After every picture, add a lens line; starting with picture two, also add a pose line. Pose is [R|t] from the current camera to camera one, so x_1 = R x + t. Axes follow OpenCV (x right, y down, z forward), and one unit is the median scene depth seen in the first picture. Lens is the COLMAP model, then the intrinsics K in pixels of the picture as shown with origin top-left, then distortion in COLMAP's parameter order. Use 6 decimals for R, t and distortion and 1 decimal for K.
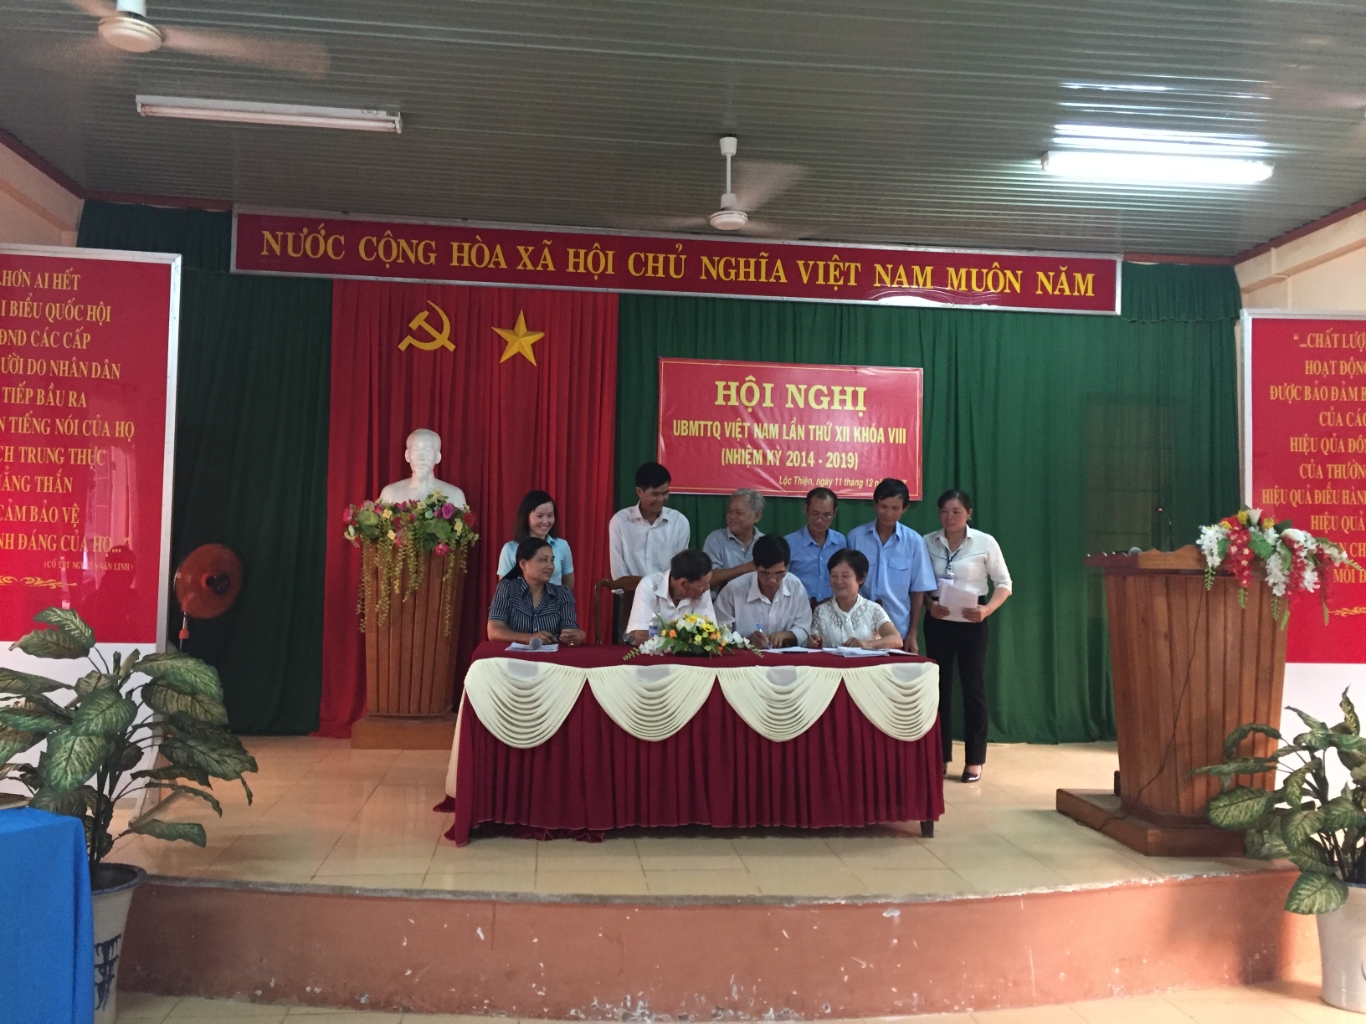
lens RADIAL K [[1132.9, 0, 678.5], [0, 1132.9, 503.7], [0, 0, 1]] dist [0.097654, -0.098662]
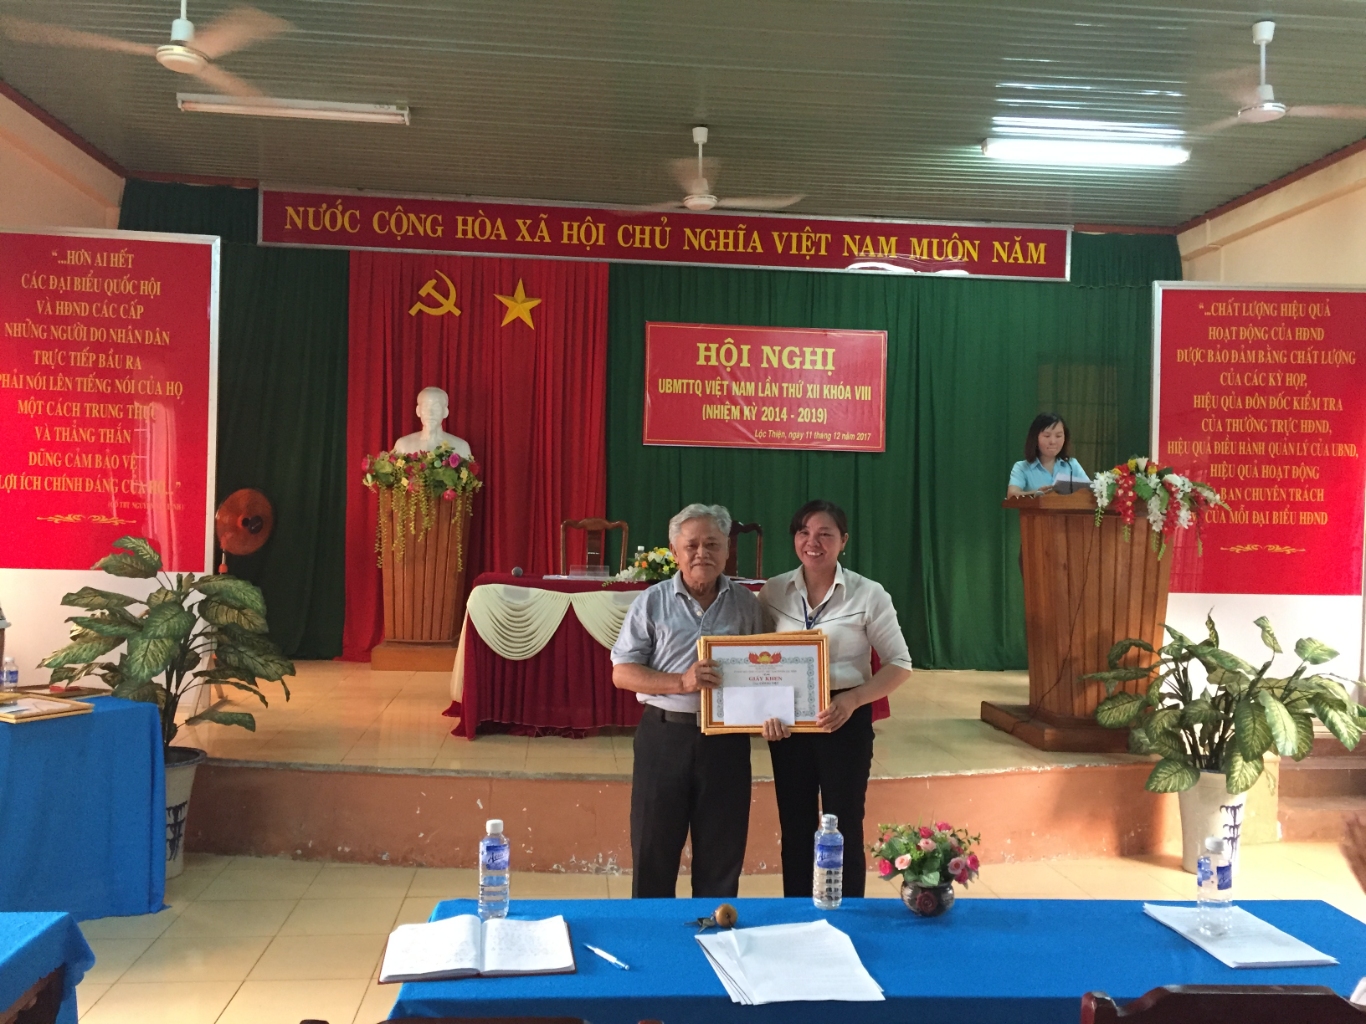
lens RADIAL K [[1132.9, 0, 676.3], [0, 1132.9, 502.6], [0, 0, 1]] dist [0.097654, -0.098662]
pose [[0.999900, 0.001544, -0.014041, 0.028446], [-0.000984, 0.999206, 0.039831, 0.002577], [0.014092, -0.039813, 0.999108, -0.106390]]
